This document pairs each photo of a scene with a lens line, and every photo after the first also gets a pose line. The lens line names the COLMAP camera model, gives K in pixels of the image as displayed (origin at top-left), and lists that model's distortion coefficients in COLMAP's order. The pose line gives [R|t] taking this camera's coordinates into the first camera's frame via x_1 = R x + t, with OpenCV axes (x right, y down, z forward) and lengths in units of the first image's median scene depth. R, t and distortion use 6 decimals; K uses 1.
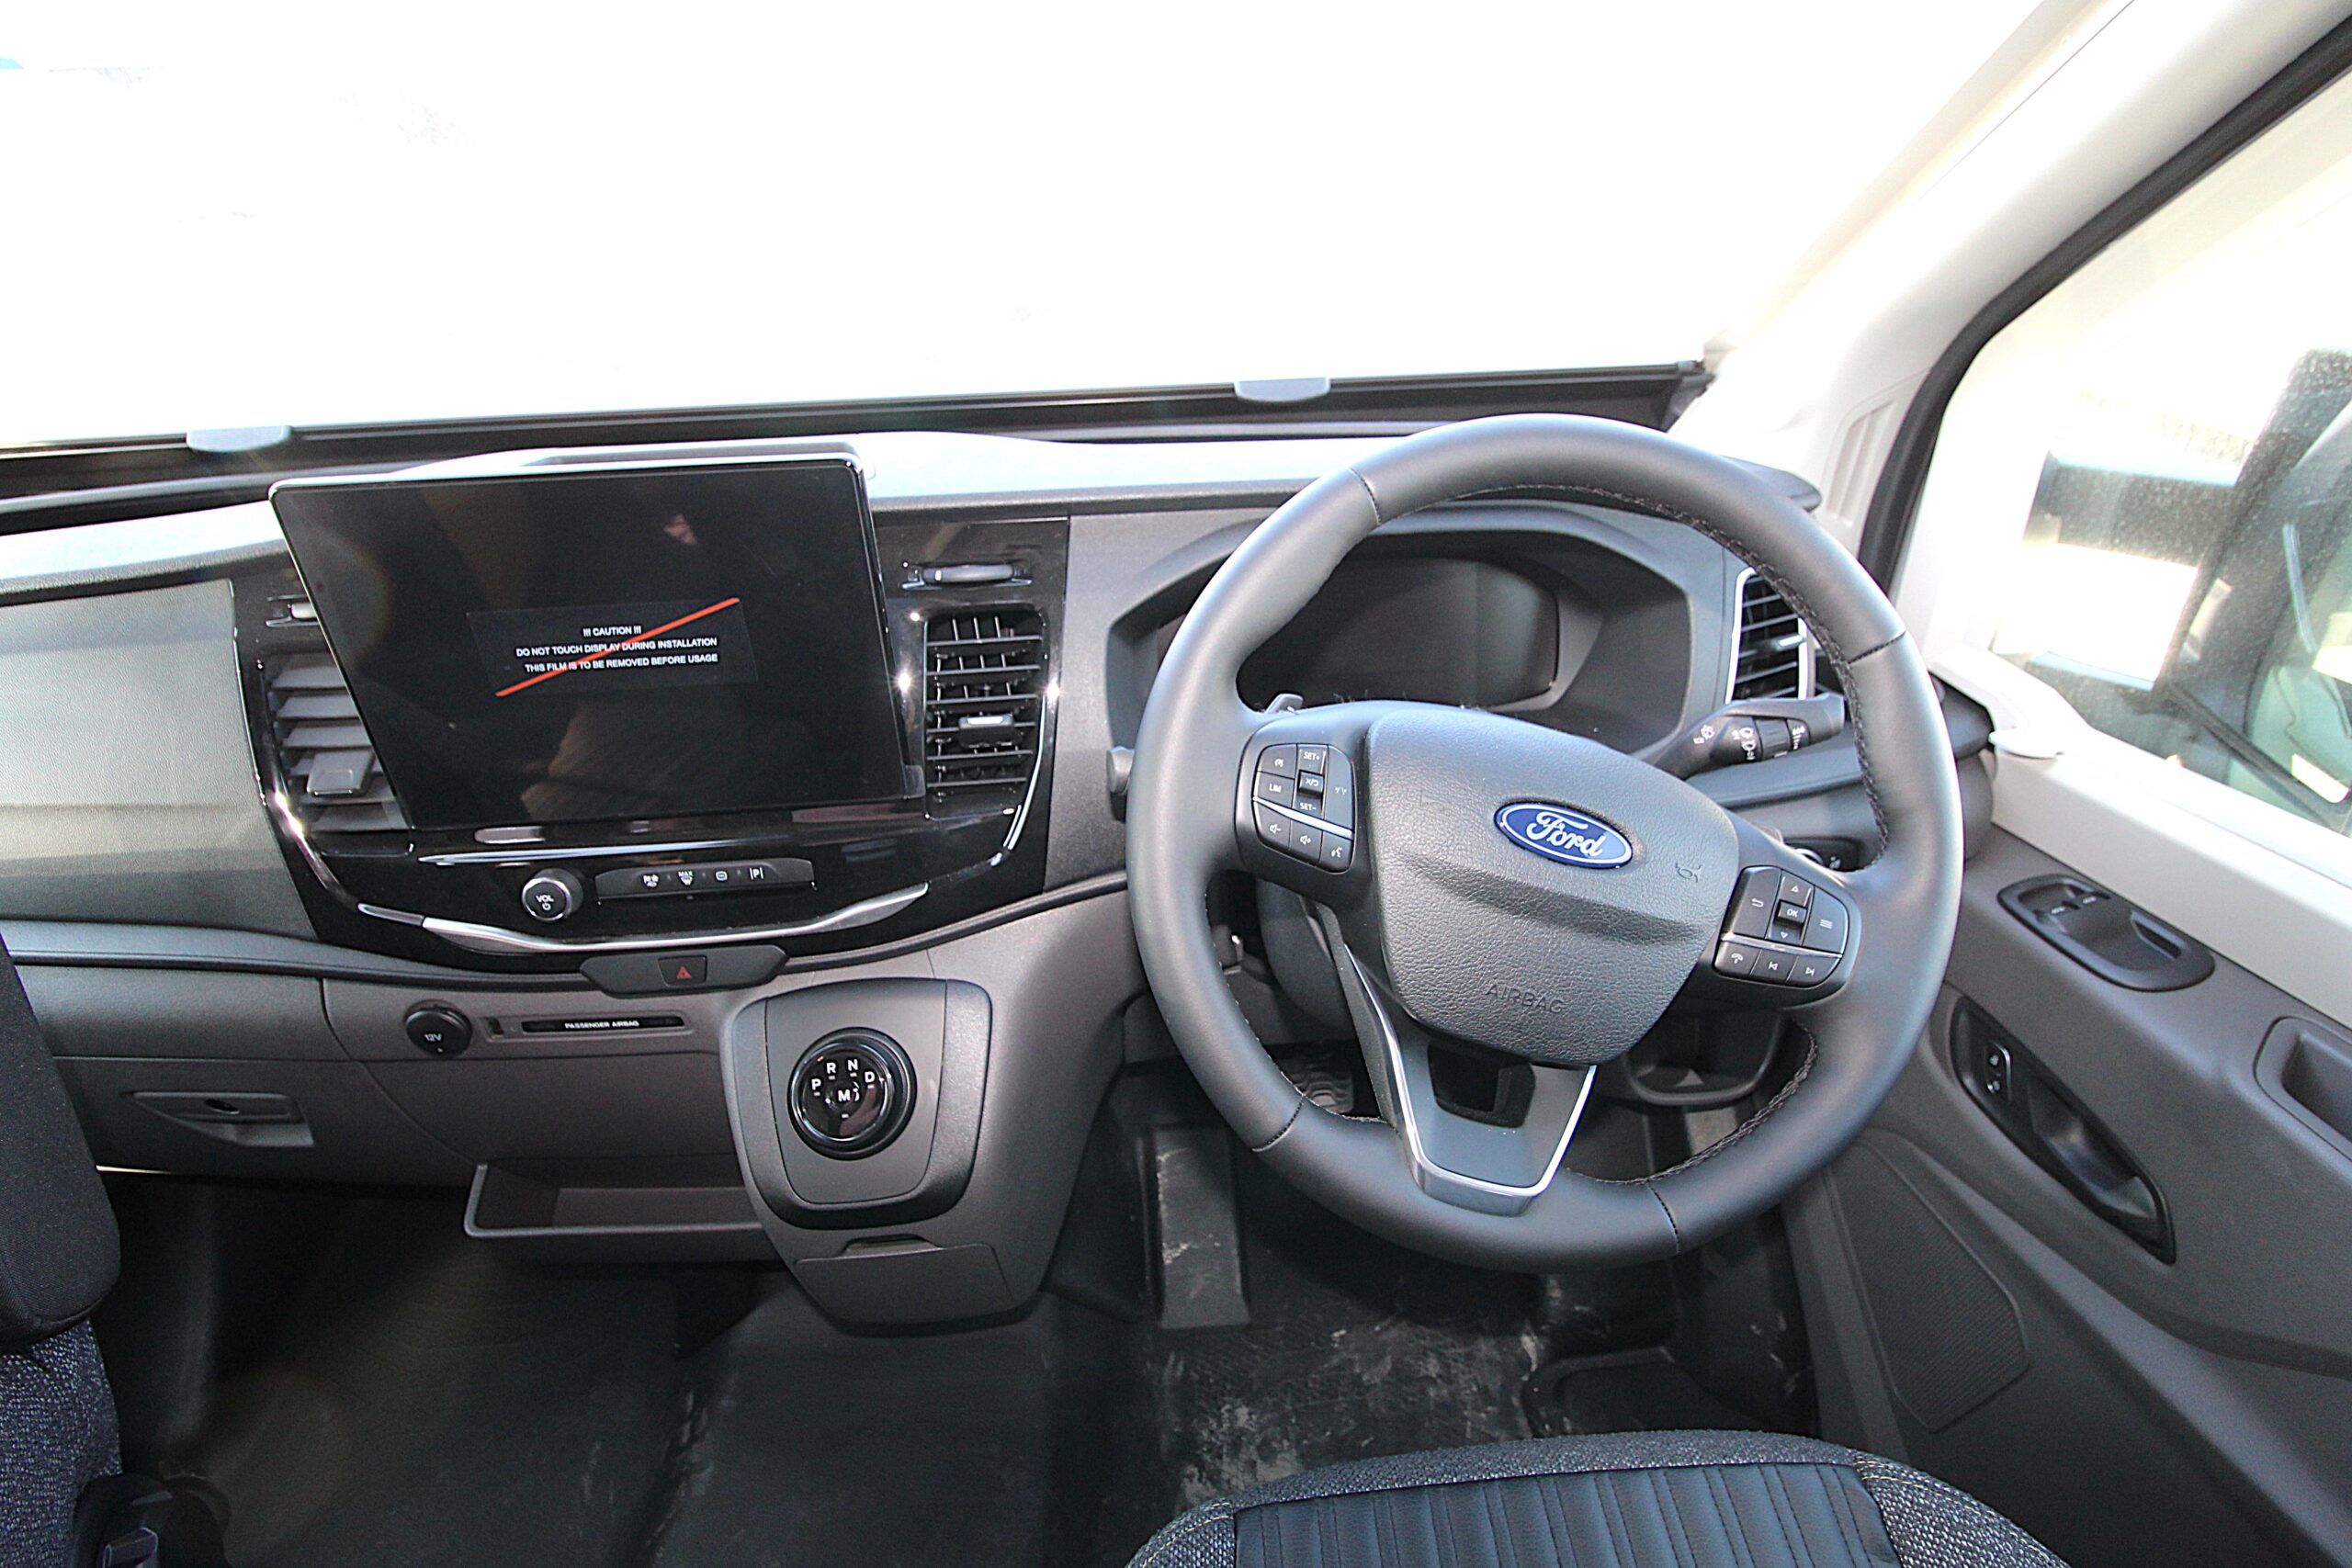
lens RADIAL K [[1091.0, 0, 1213.4], [0, 1091.0, 794.1], [0, 0, 1]] dist [-0.004848, -0.009573]
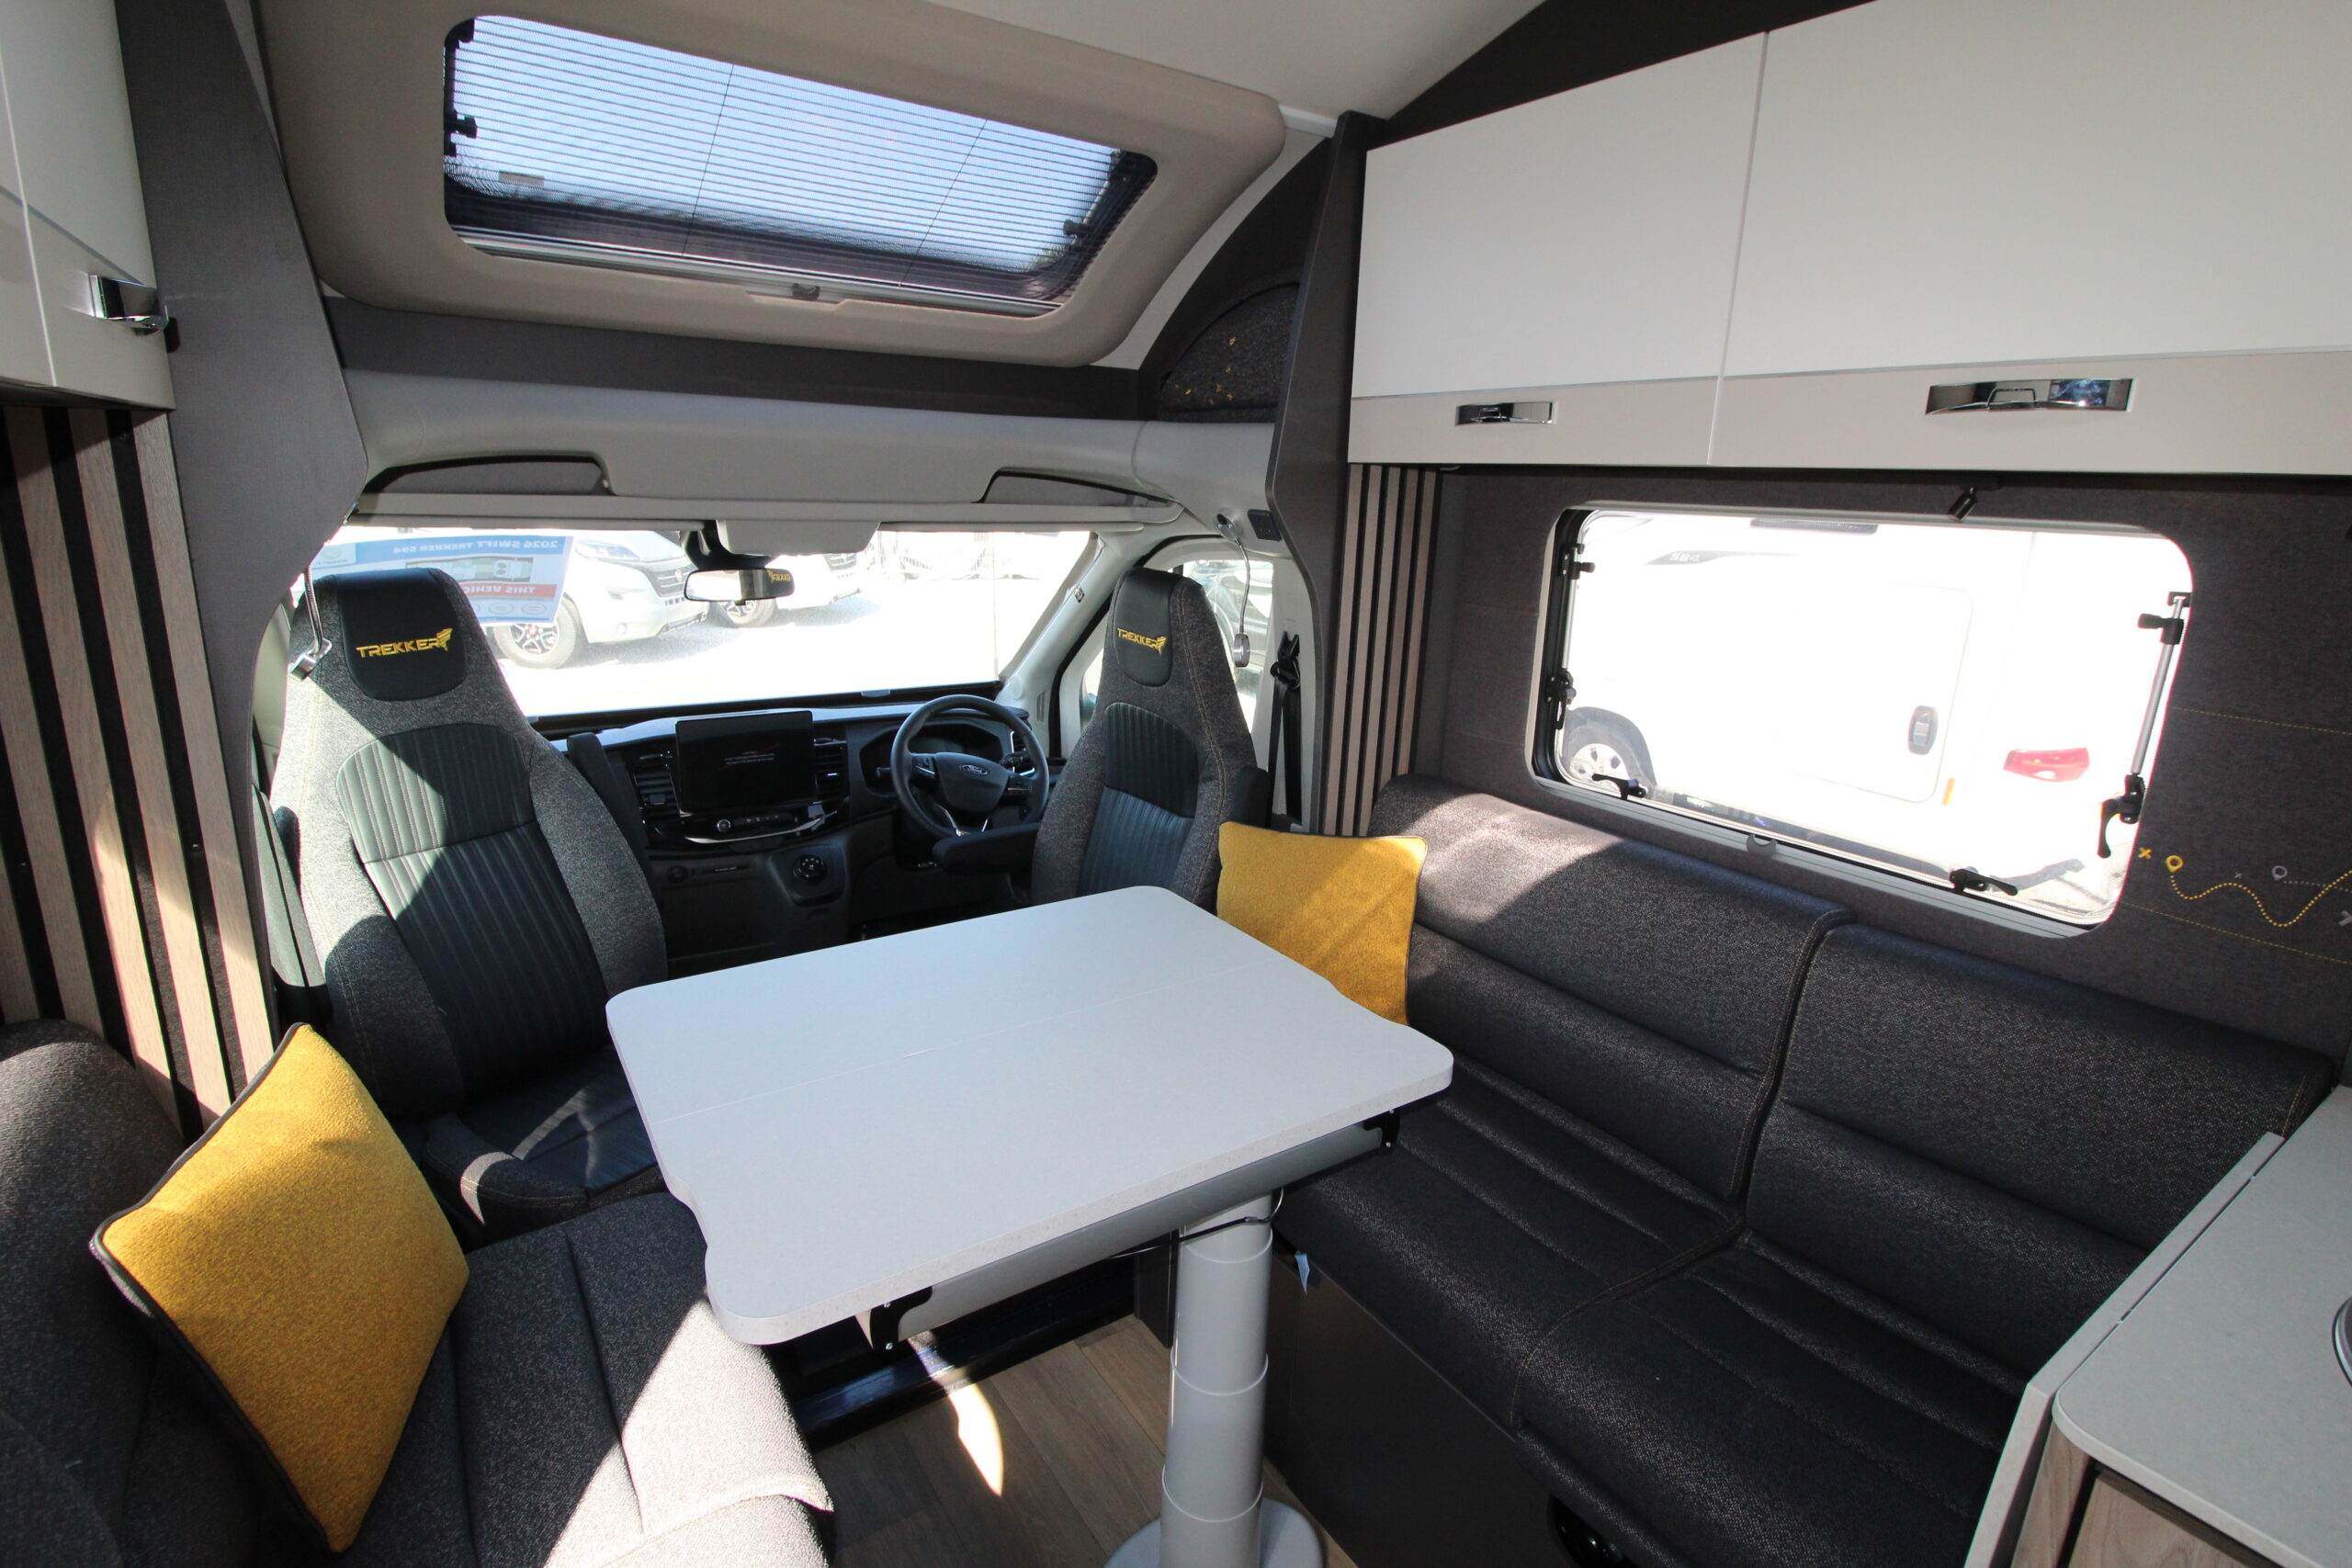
lens RADIAL K [[1141.2, 0, 1185.6], [0, 1141.2, 769.6], [0, 0, 1]] dist [-0.006162, -0.007211]
pose [[0.882638, -0.075077, 0.464019, -1.033436], [0.202311, 0.951726, -0.230842, 1.170126], [-0.424288, 0.297626, 0.855219, -3.197861]]
